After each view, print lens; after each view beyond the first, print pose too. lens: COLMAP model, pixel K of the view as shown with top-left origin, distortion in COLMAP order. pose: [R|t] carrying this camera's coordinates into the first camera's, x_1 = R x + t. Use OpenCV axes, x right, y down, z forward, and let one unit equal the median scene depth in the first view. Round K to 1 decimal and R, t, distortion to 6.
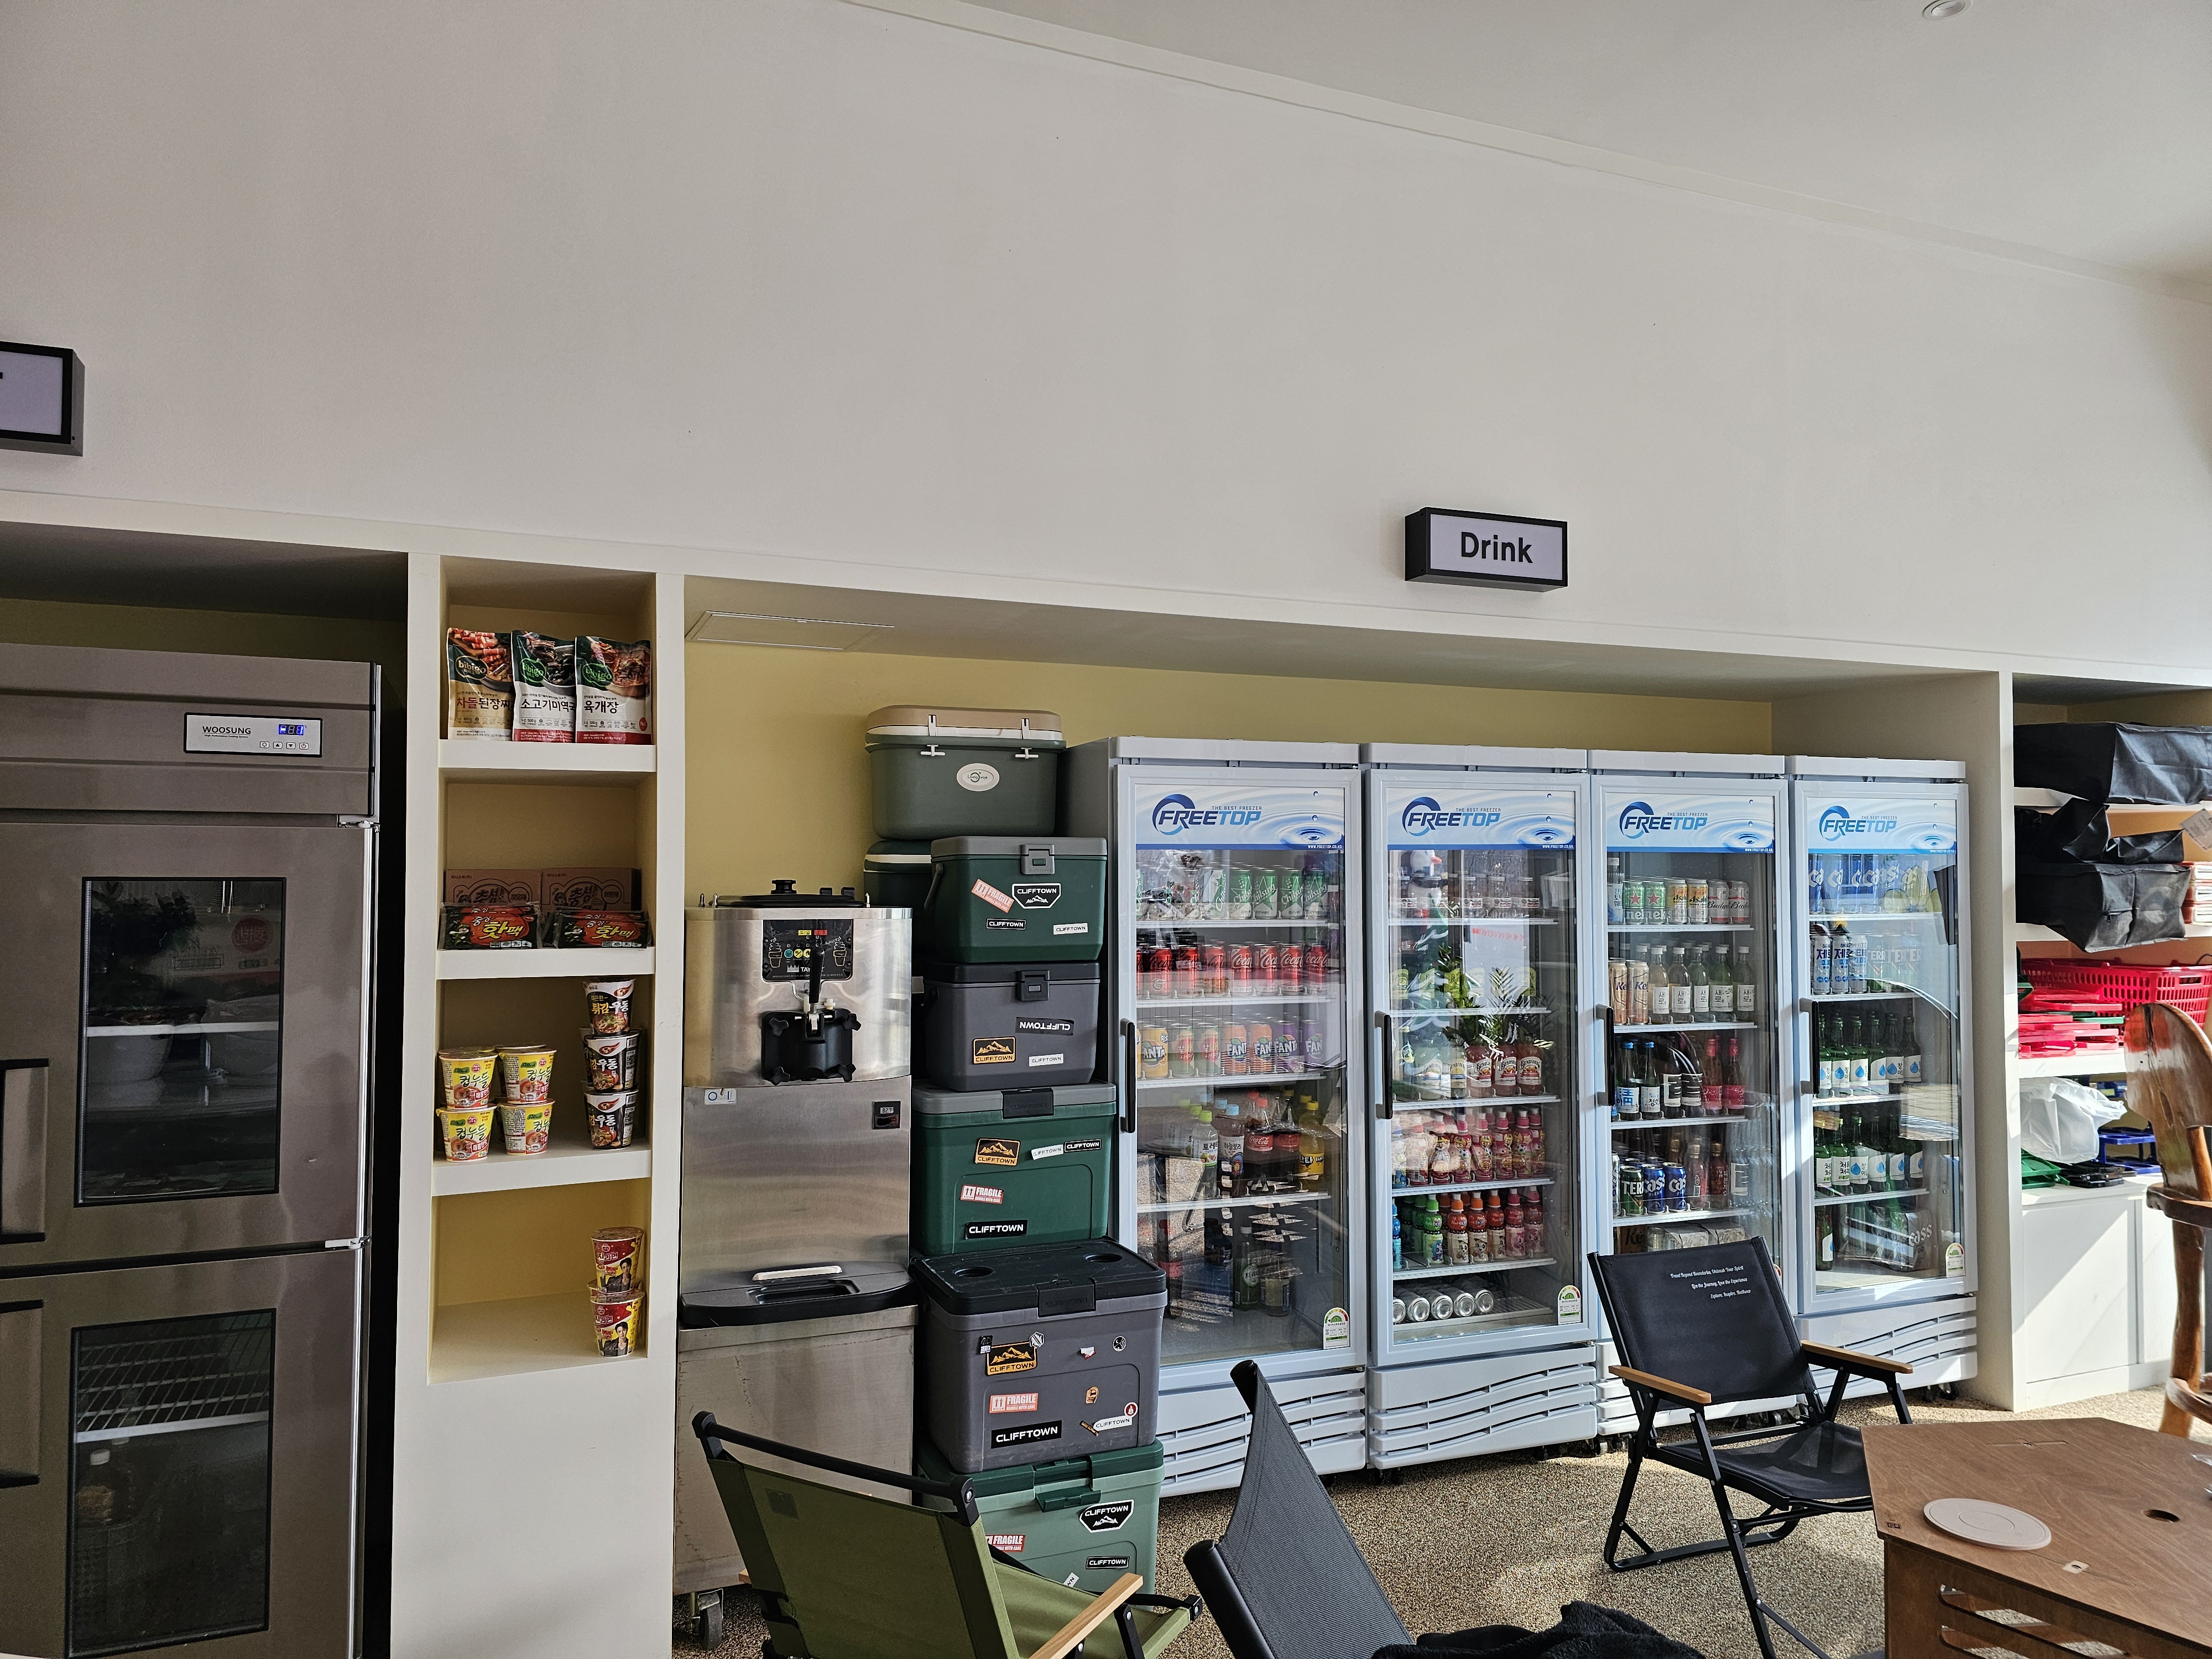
lens RADIAL K [[1488.7, 0, 1083.0], [0, 1488.7, 832.2], [0, 0, 1]] dist [0.065731, -0.068320]
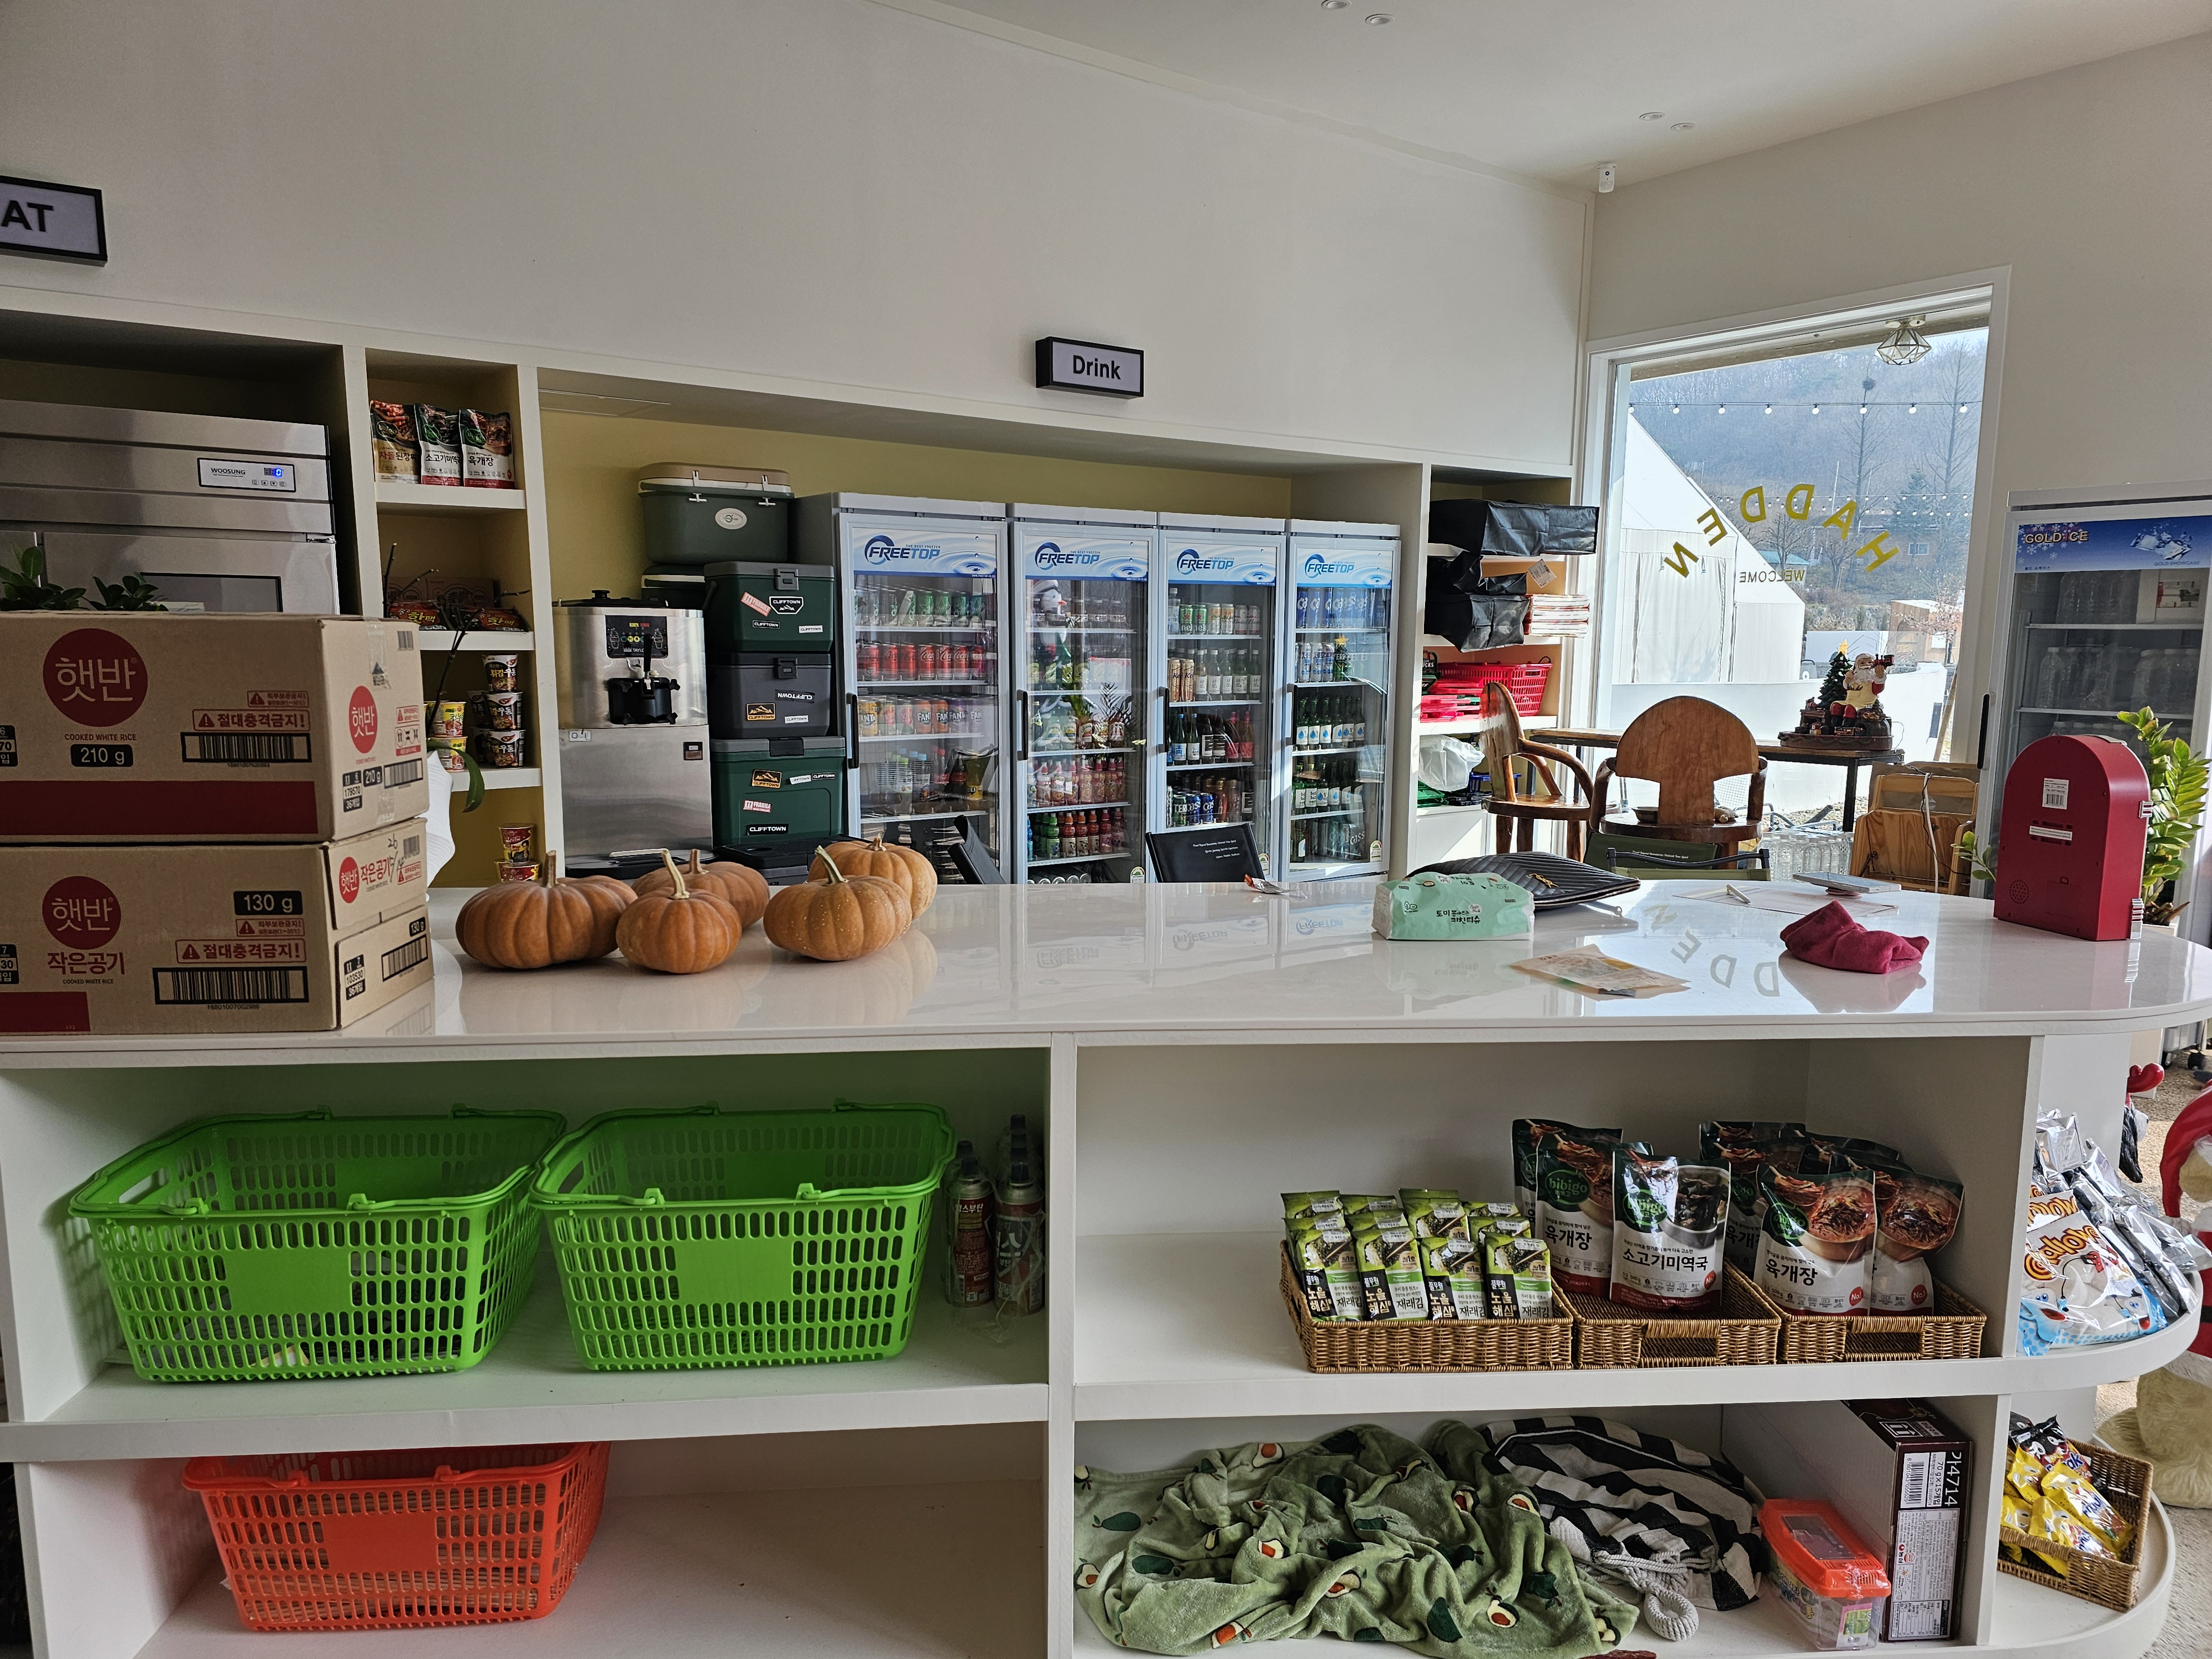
lens RADIAL K [[1570.7, 0, 1119.4], [0, 1570.7, 875.4], [0, 0, 1]] dist [0.180873, -0.428930]
pose [[0.965658, -0.034000, 0.257580, -0.113885], [-0.012544, 0.984143, 0.176932, 0.021926], [-0.259512, -0.174087, 0.949920, -0.538855]]
